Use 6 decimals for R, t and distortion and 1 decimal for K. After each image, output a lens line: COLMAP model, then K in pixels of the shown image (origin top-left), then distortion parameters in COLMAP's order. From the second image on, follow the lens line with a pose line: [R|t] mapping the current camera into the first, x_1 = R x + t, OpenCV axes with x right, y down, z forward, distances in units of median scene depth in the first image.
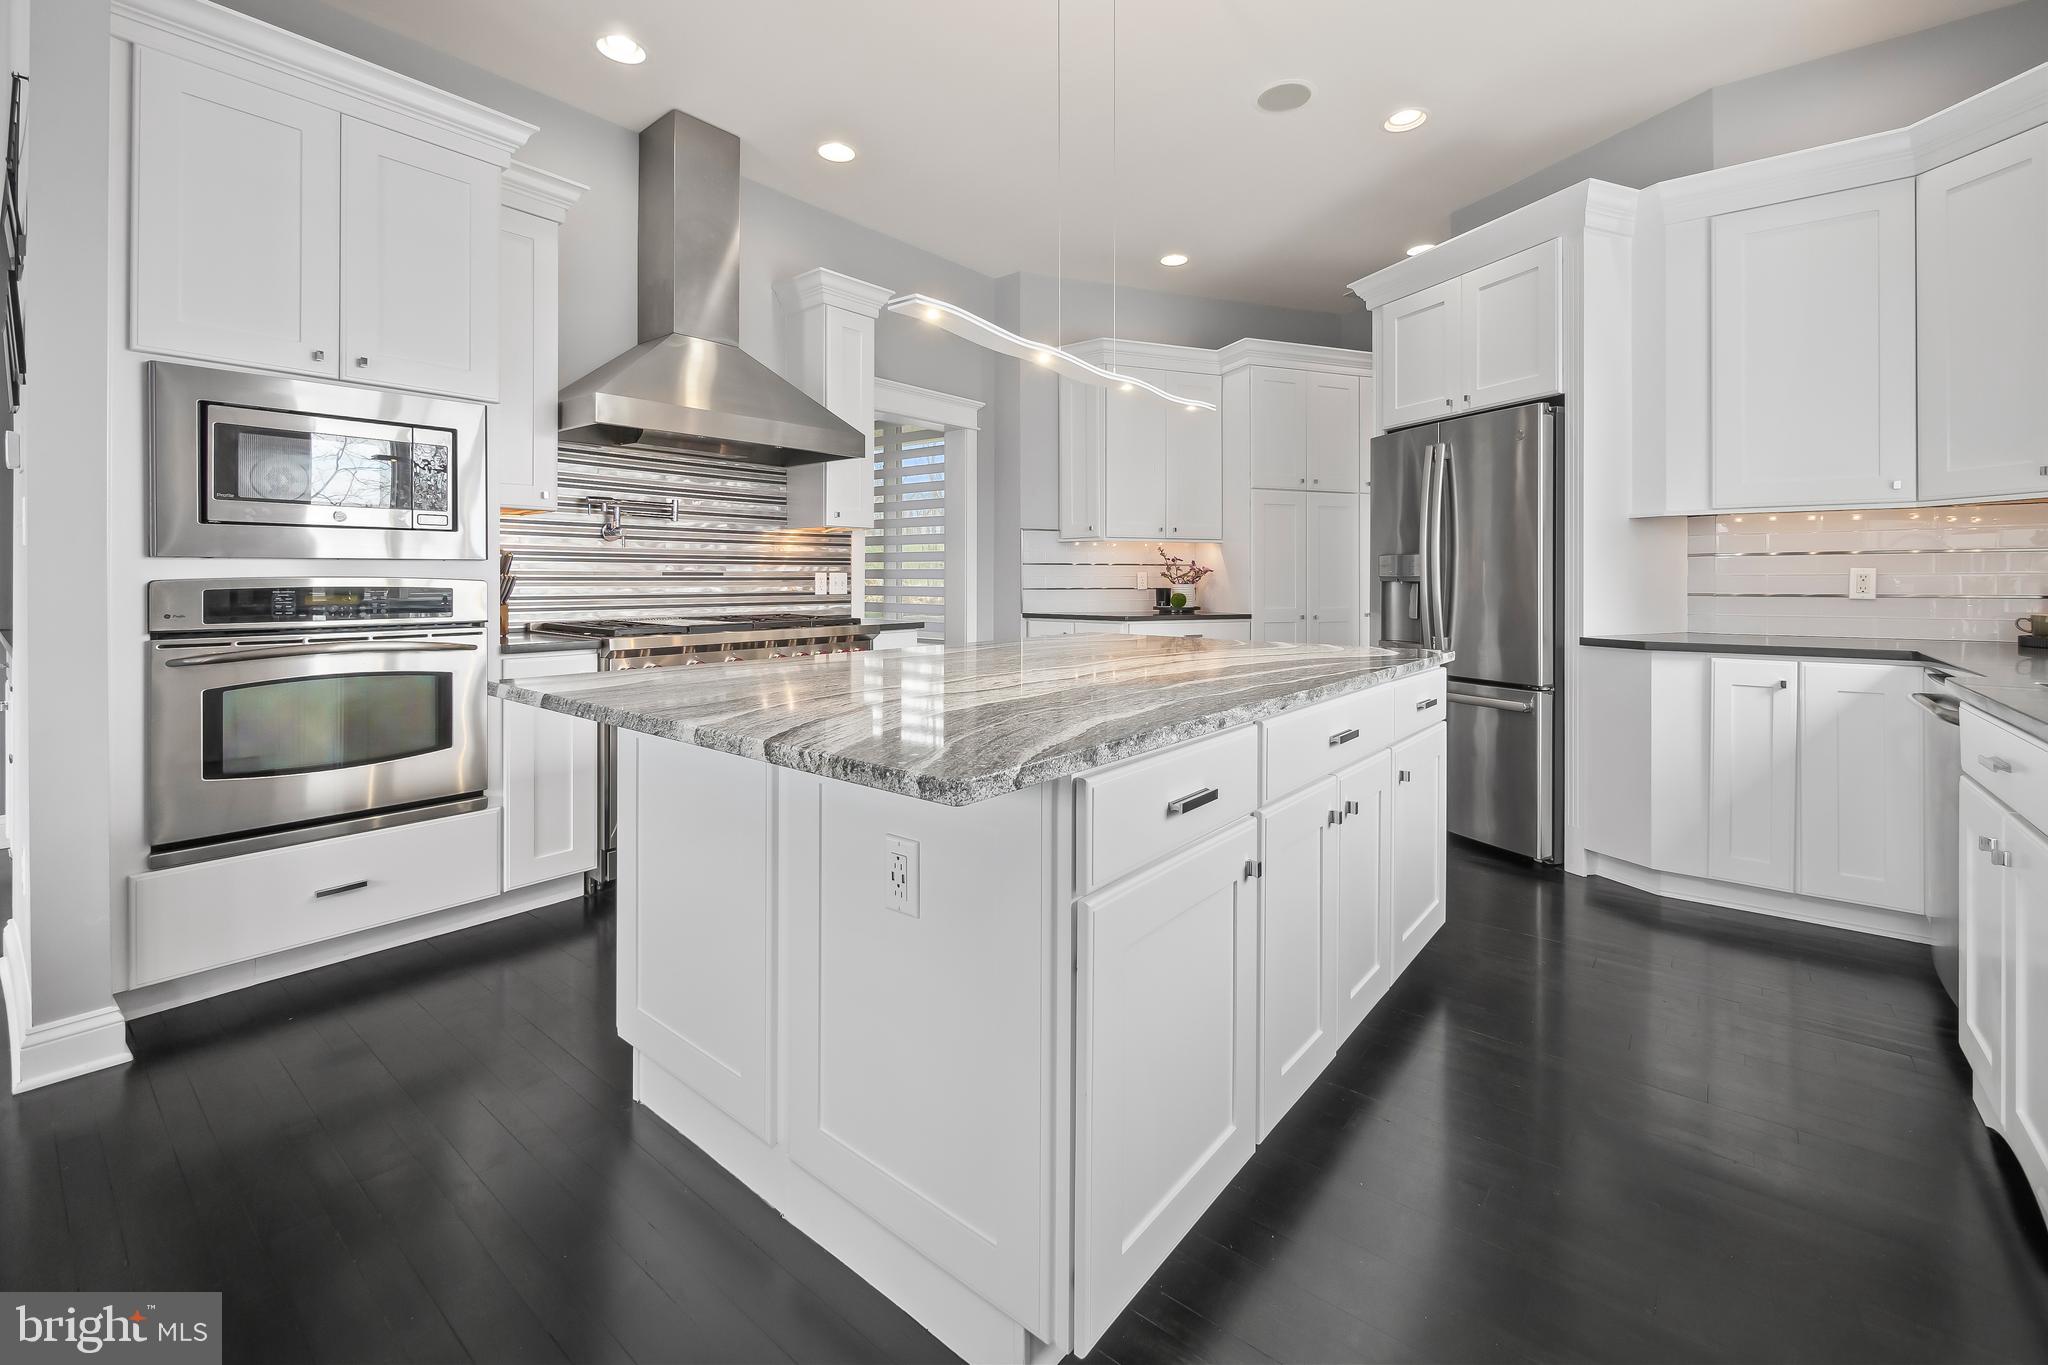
lens RADIAL K [[869.4, 0, 1004.5], [0, 869.4, 577.6], [0, 0, 1]] dist [0.000880, 0.000285]
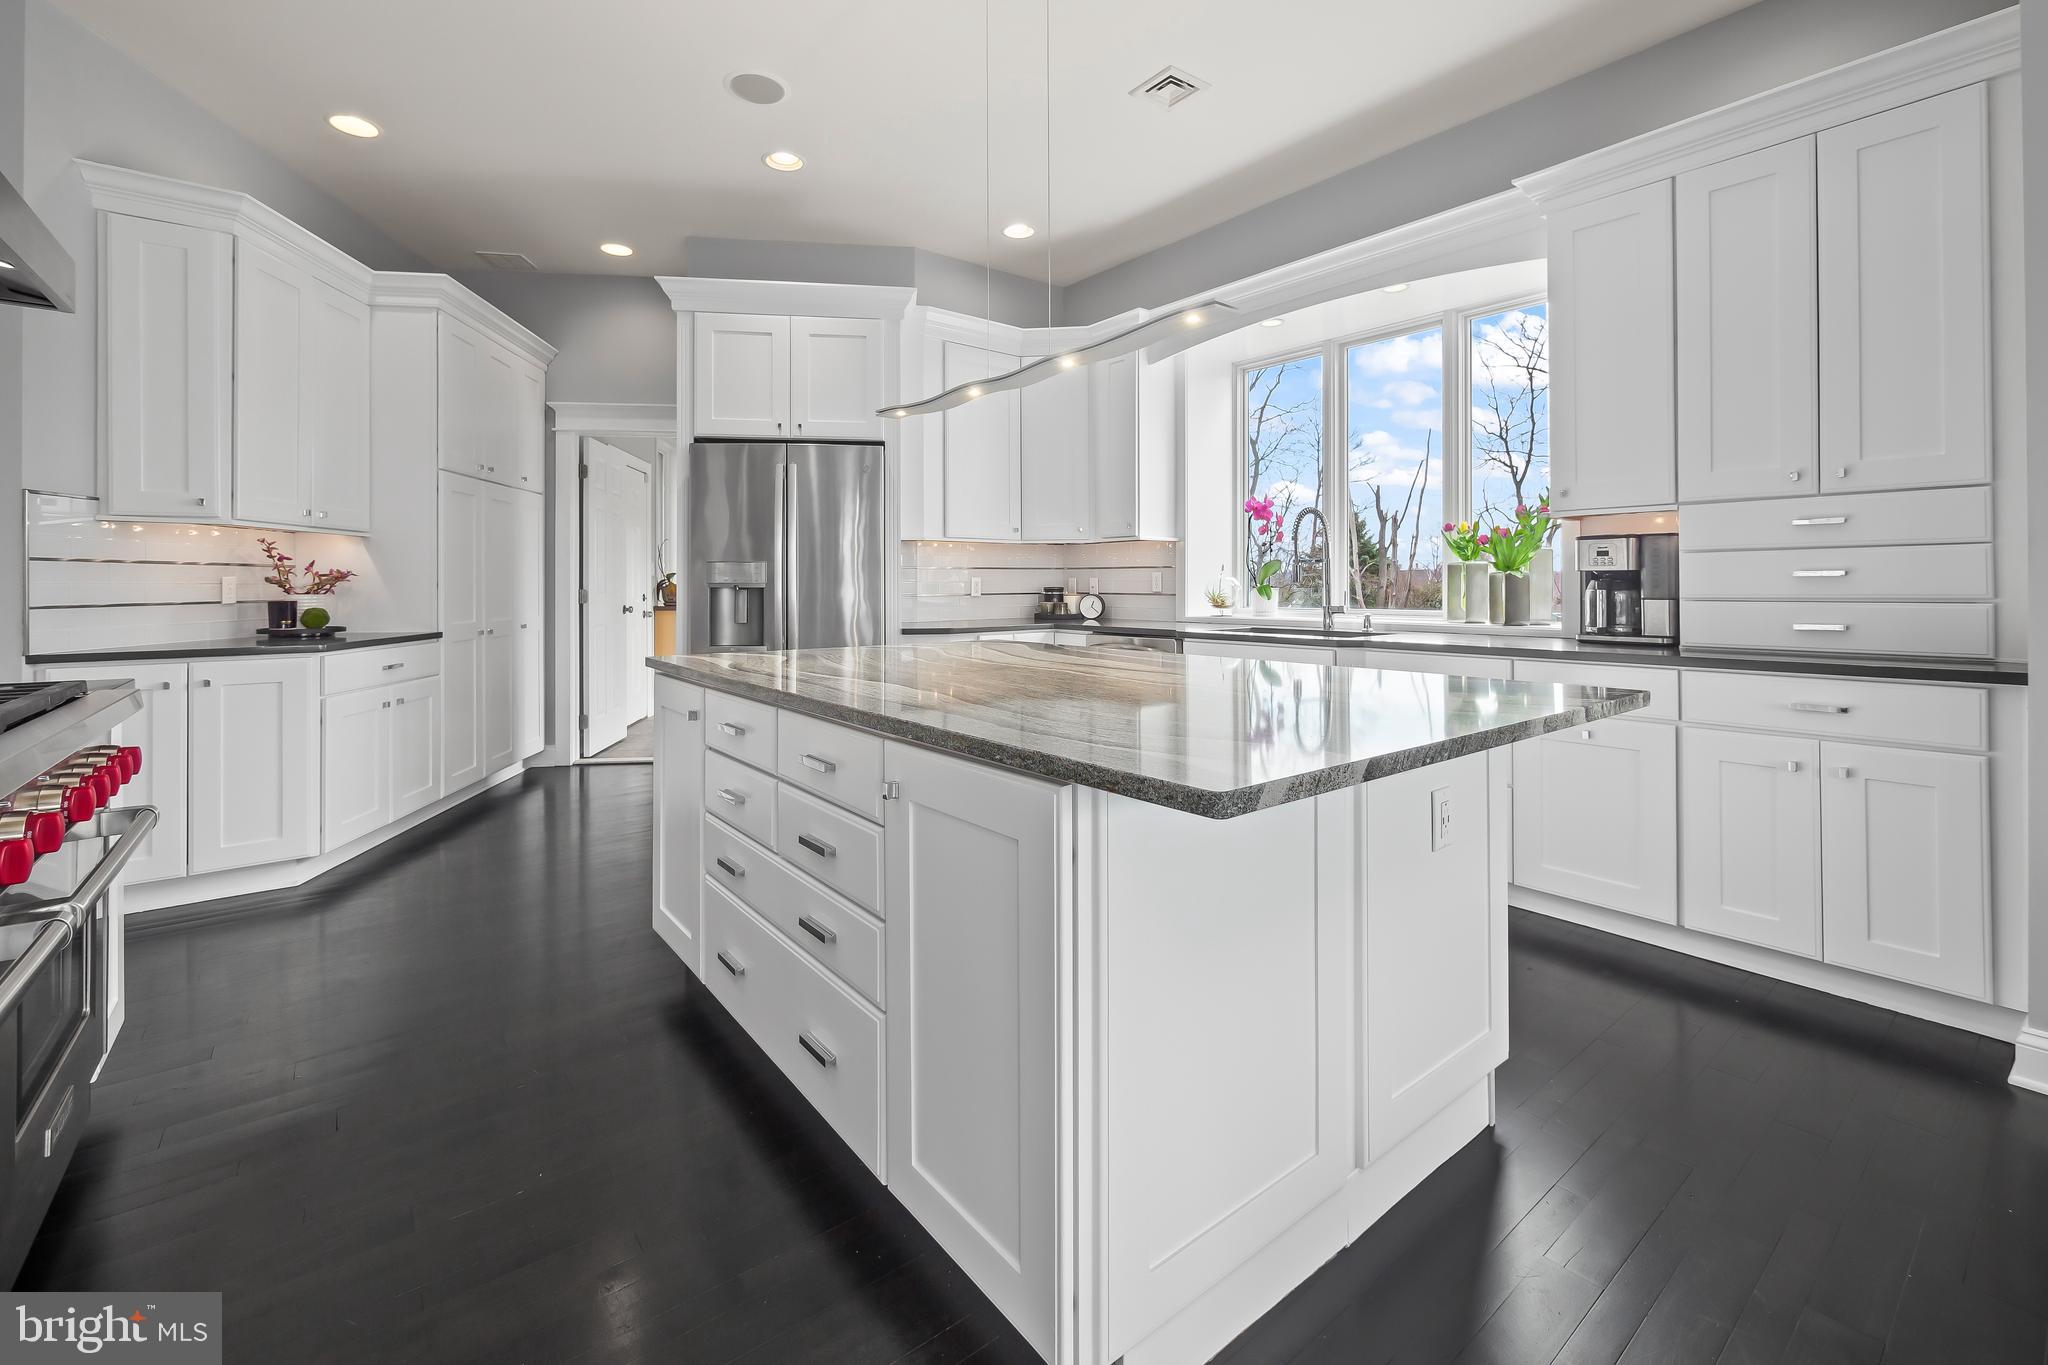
lens RADIAL K [[871.5, 0, 1029.3], [0, 871.5, 580.1], [0, 0, 1]] dist [-0.000163, 0.000035]
pose [[0.200070, 0.002372, 0.979779, -0.493887], [0.001773, 0.999995, -0.002783, -0.001144], [-0.979780, 0.002294, 0.200065, 0.445450]]
